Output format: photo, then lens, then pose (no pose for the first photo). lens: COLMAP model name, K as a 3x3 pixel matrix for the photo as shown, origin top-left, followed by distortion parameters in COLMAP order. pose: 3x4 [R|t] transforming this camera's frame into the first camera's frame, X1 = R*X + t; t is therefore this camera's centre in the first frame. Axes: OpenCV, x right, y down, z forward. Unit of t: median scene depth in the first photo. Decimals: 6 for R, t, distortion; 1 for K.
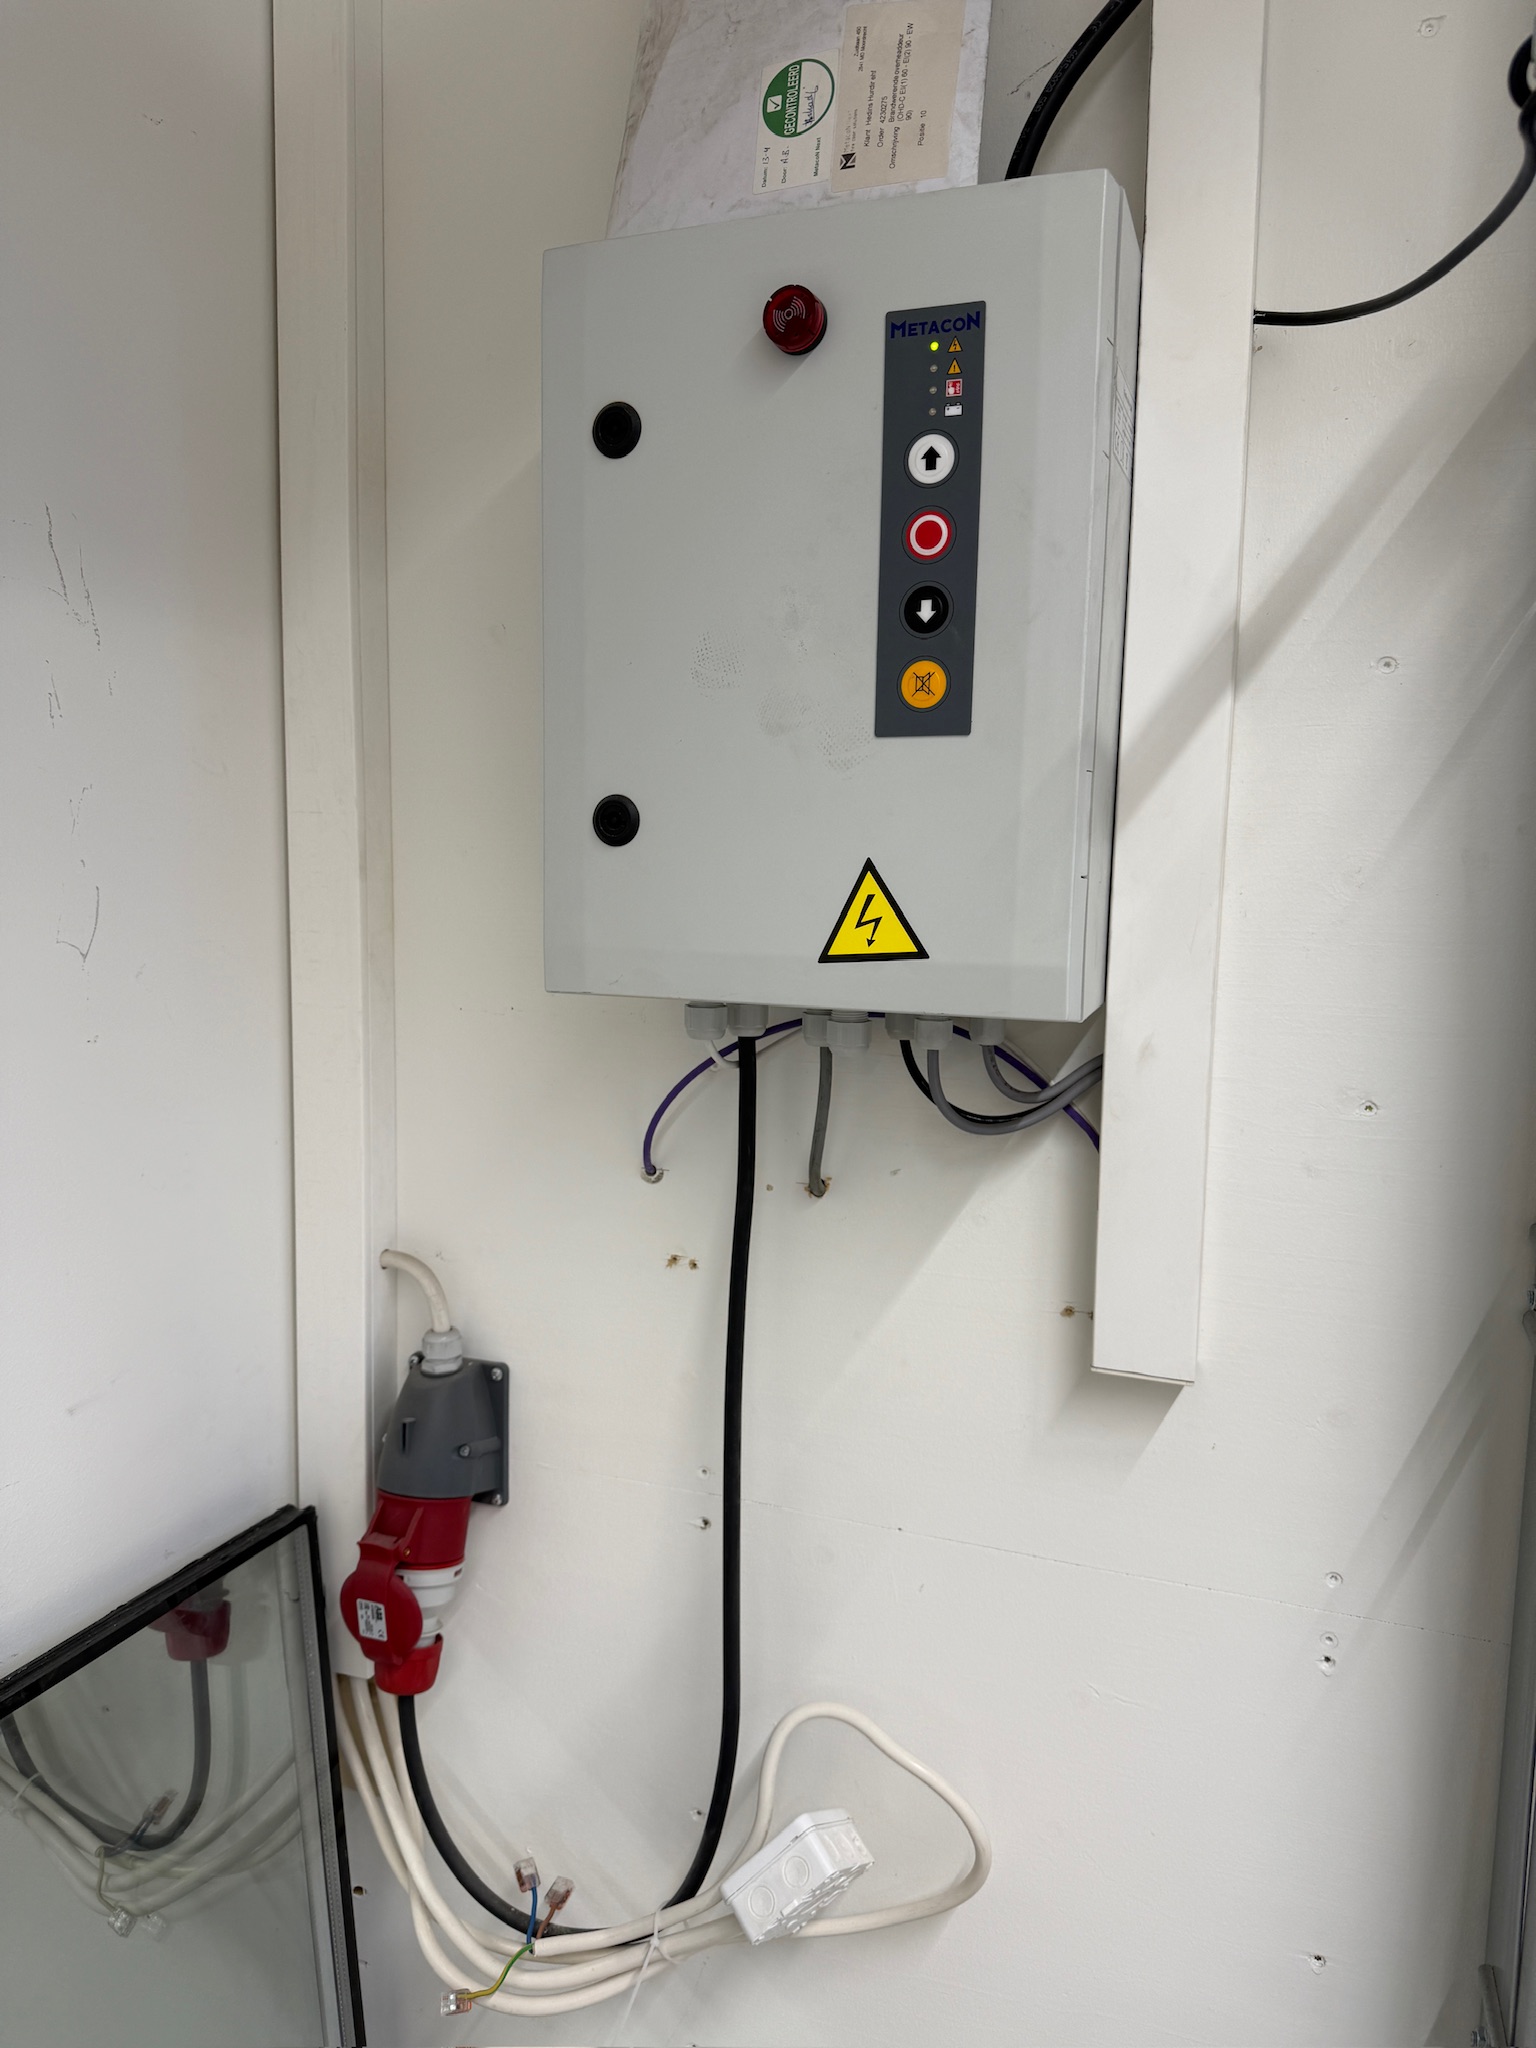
lens RADIAL K [[1440.1, 0, 768.0], [0, 1440.1, 1024.0], [0, 0, 1]] dist [0.069700, -0.113606]
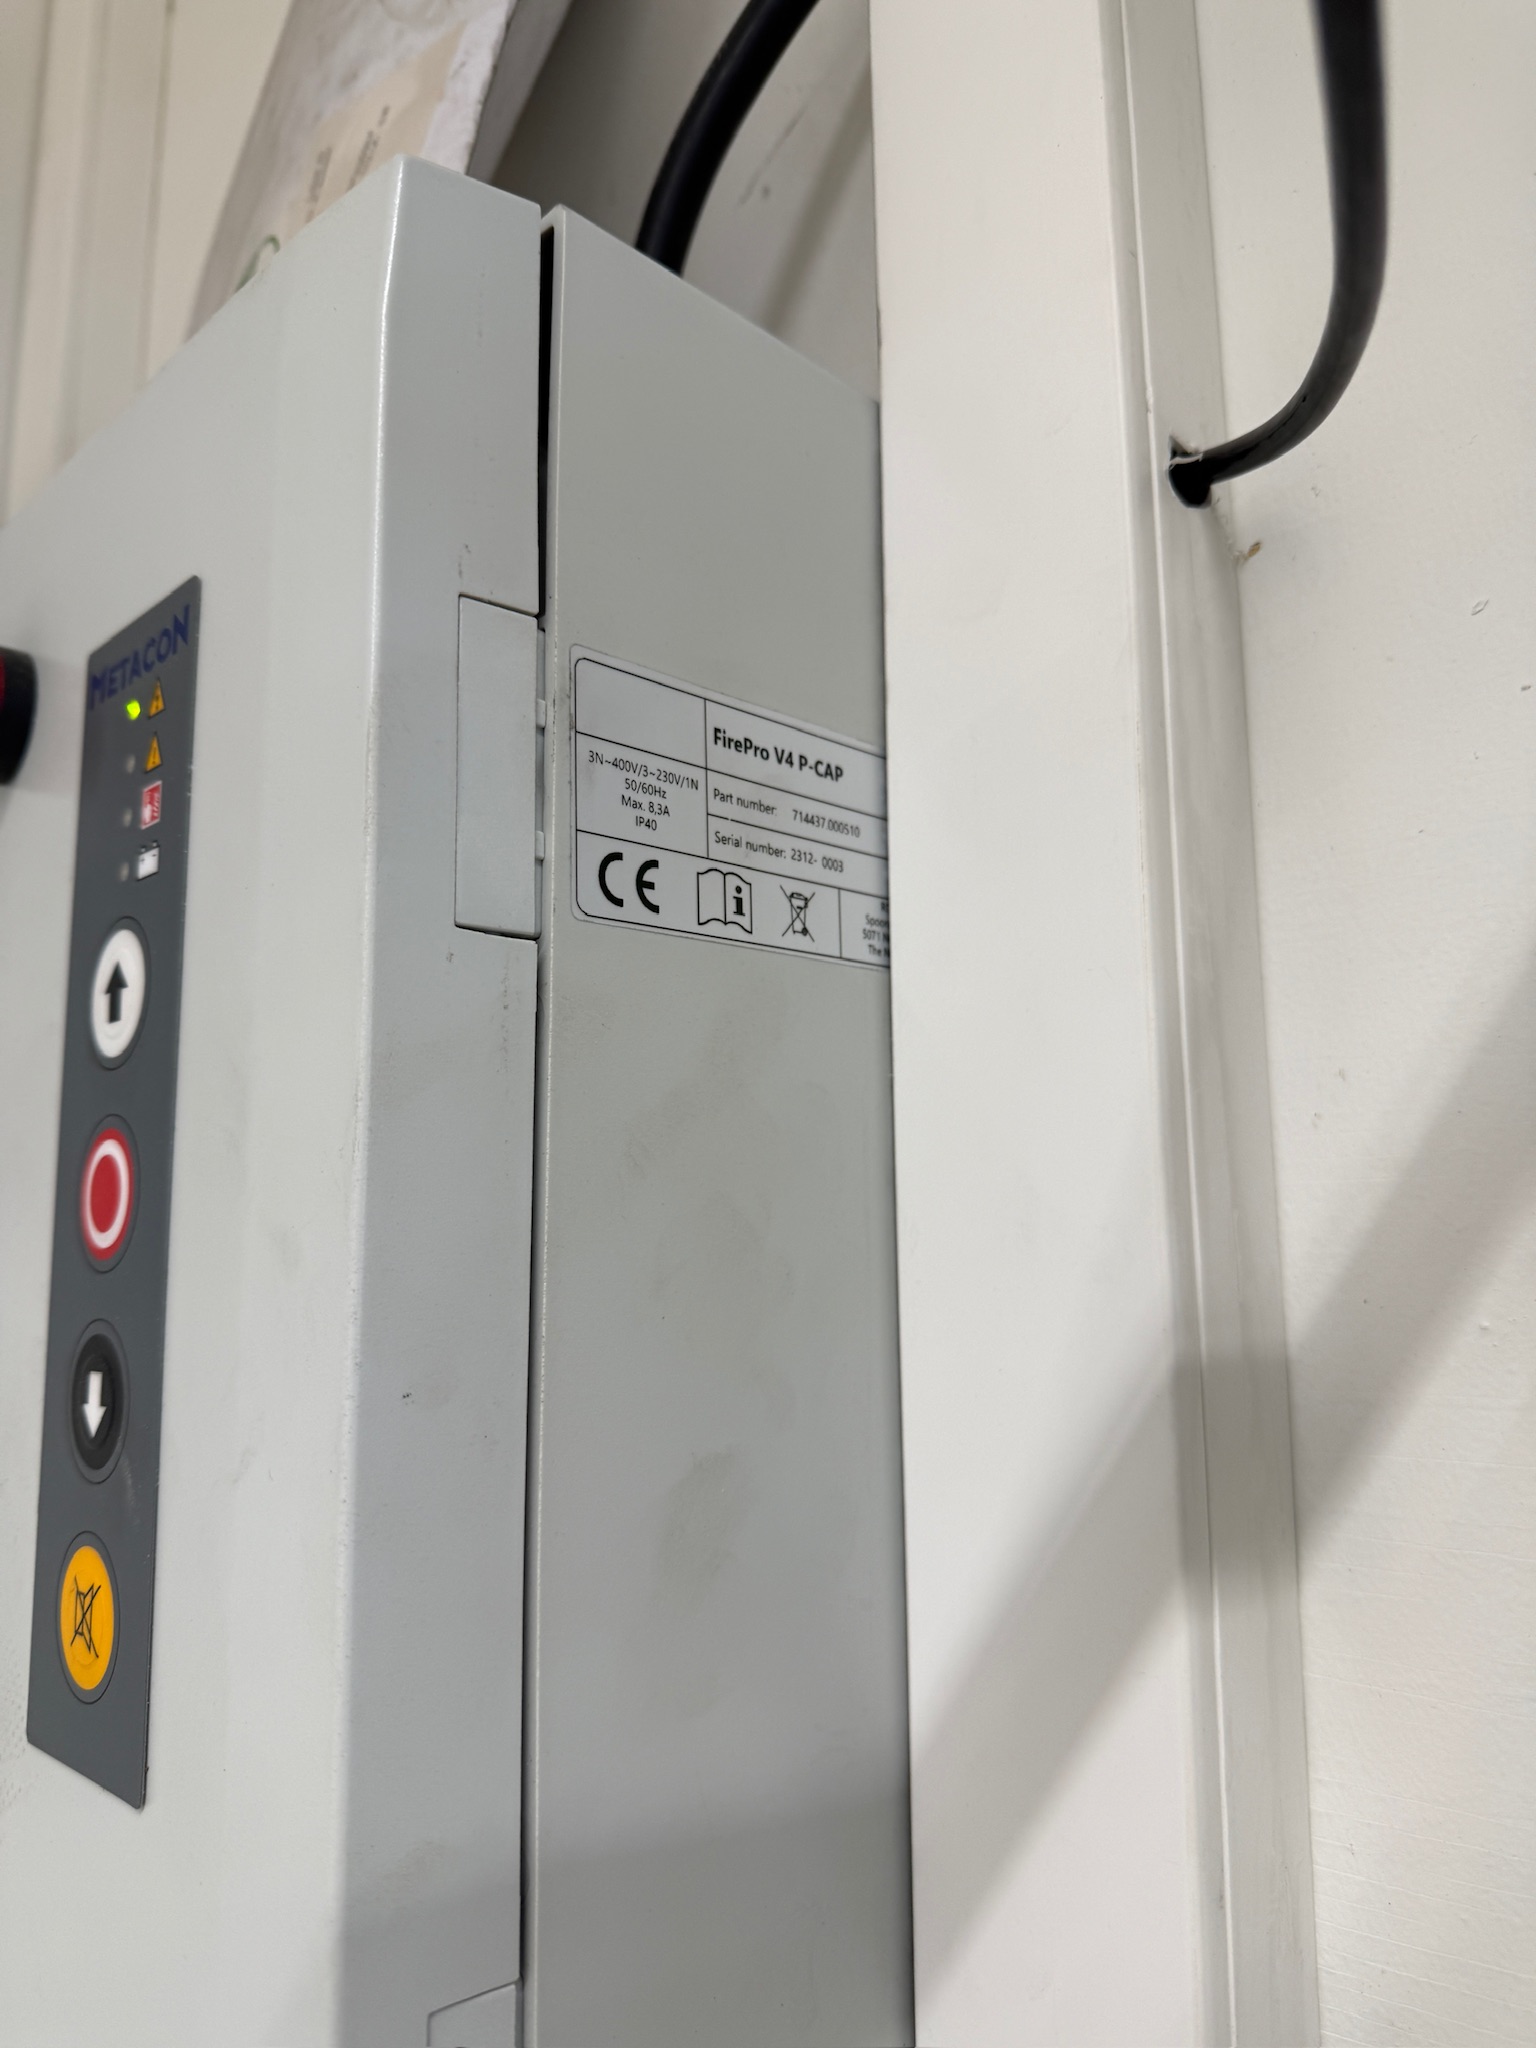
lens RADIAL K [[1440.1, 0, 768.0], [0, 1440.1, 1024.0], [0, 0, 1]] dist [0.069700, -0.113606]
pose [[0.904183, -0.085619, -0.418477, 0.376028], [-0.028435, 0.965467, -0.258970, -0.264604], [0.426198, 0.246055, 0.870524, 0.685529]]
